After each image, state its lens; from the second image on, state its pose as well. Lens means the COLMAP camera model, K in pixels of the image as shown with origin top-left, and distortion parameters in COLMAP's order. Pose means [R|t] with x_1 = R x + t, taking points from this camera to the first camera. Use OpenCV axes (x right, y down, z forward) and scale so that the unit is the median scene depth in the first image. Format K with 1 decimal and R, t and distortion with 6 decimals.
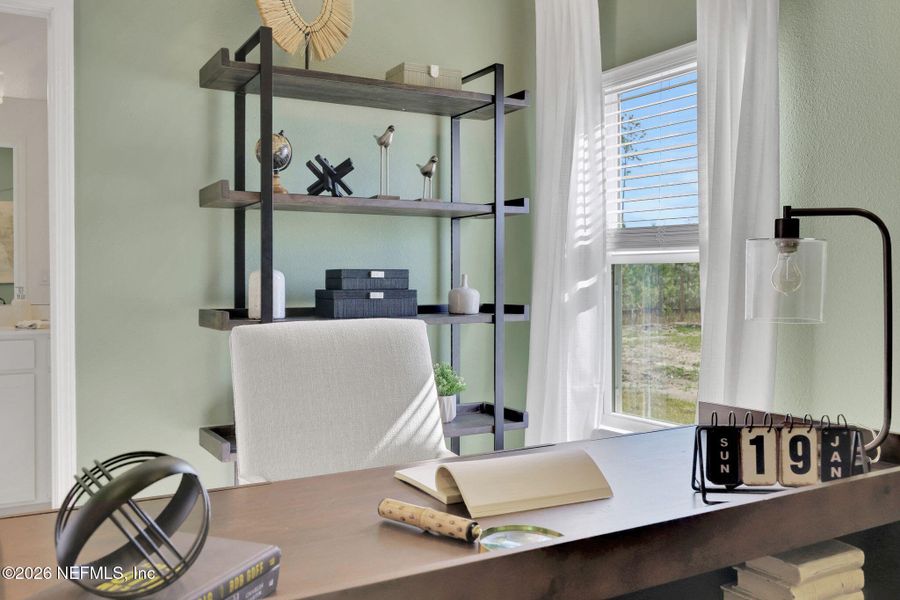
lens RADIAL K [[815.8, 0, 450.9], [0, 815.8, 277.8], [0, 0, 1]] dist [0.009473, 0.008699]
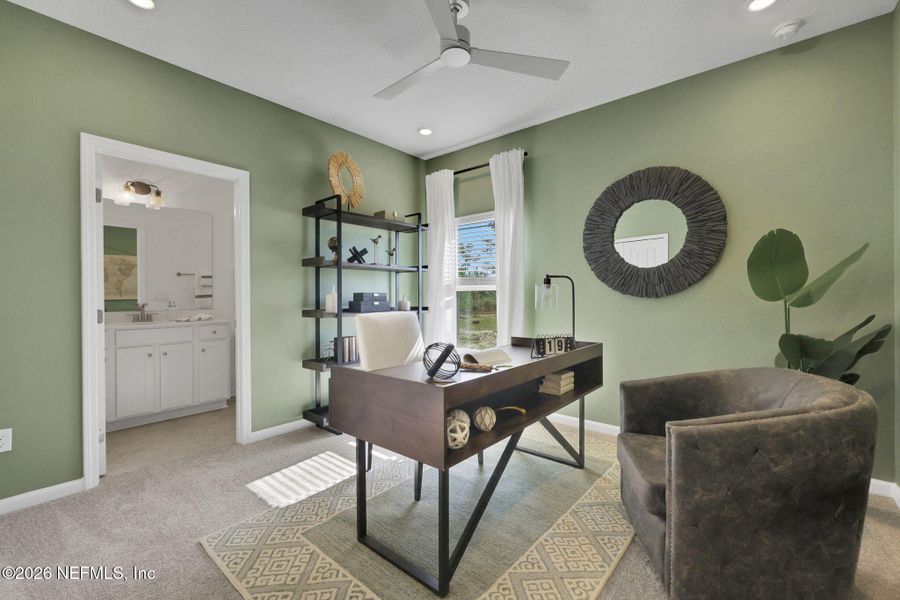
lens RADIAL K [[392.7, 0, 453.2], [0, 392.7, 296.7], [0, 0, 1]] dist [0.000763, 0.000122]
pose [[0.943298, -0.001832, 0.331942, -0.265569], [0.001704, 0.999998, 0.000677, 0.000873], [-0.331943, -0.000073, 0.943299, -0.210694]]
